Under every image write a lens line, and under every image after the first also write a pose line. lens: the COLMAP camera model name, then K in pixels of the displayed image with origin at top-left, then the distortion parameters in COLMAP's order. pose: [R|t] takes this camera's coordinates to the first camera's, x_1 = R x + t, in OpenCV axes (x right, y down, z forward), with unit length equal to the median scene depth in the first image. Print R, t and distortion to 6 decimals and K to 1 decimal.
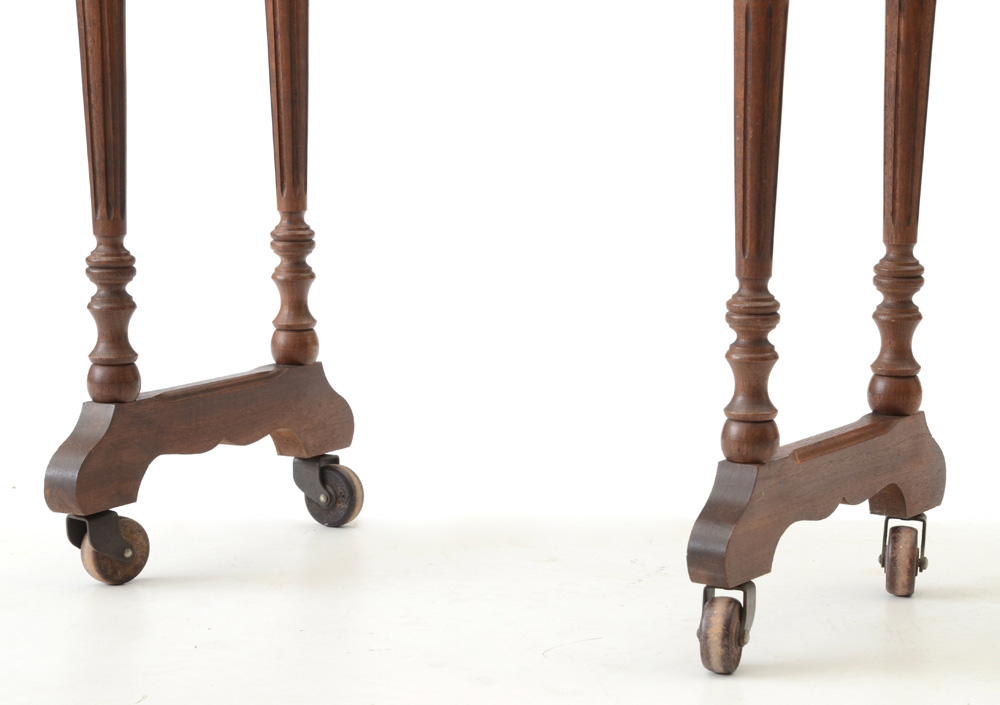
lens RADIAL K [[3348.5, 0, 537.5], [0, 3348.5, 344.8], [0, 0, 1]] dist [0.951988, 0.000000]
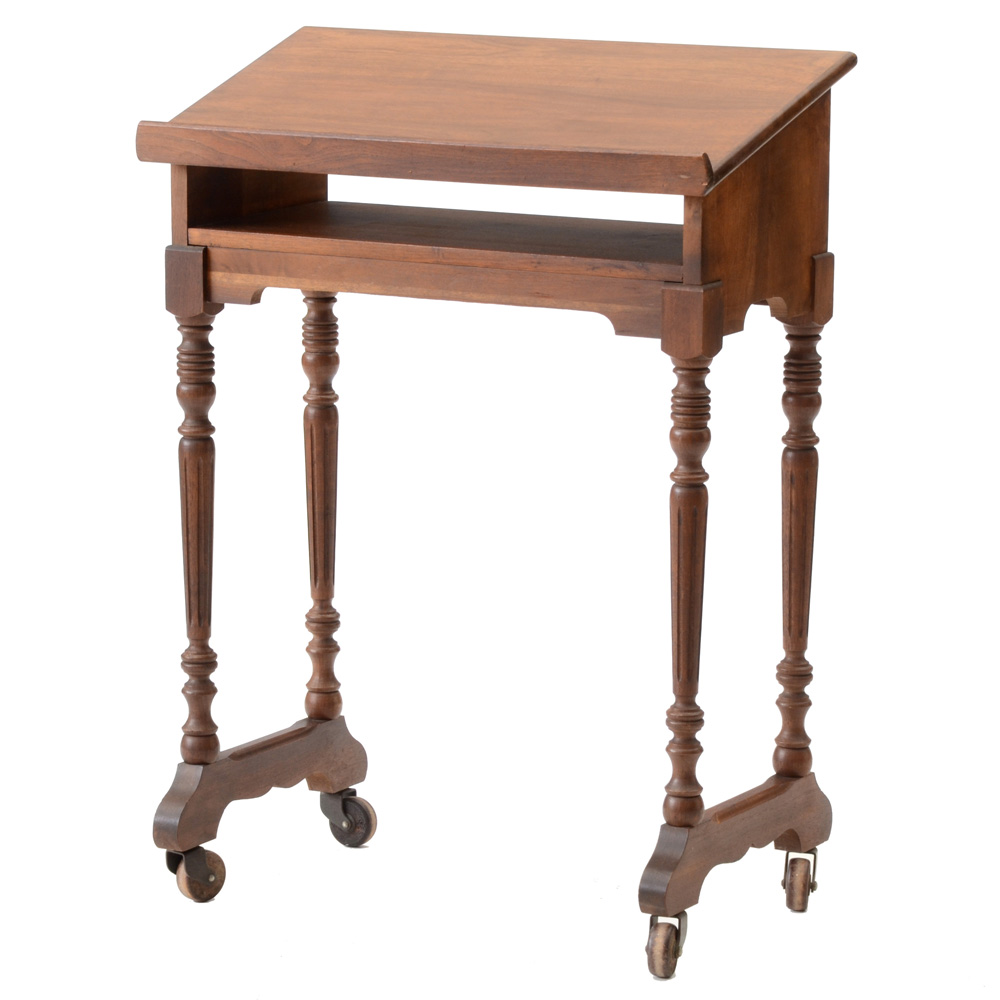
lens RADIAL K [[5453.7, 0, 501.6], [0, 5453.7, 500.8], [0, 0, 1]] dist [1.004021, 0.000000]
pose [[0.999724, -0.002214, 0.023381, -0.058564], [0.001328, 0.999284, 0.037818, -0.167581], [-0.023448, -0.037777, 0.999011, -1.137841]]
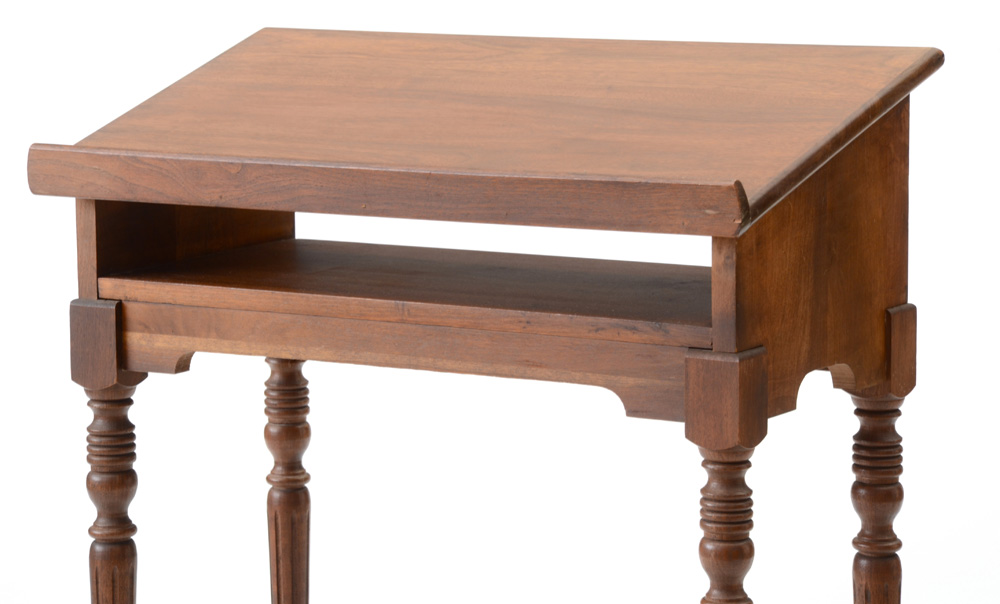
lens RADIAL K [[4014.6, 0, 502.4], [0, 4014.6, 301.5], [0, 0, 1]] dist [1.243619, 0.000000]
pose [[0.999692, -0.008189, -0.023445, 0.023016], [0.008389, 0.999929, 0.008464, -0.195075], [0.023374, -0.008658, 0.999689, -0.256006]]
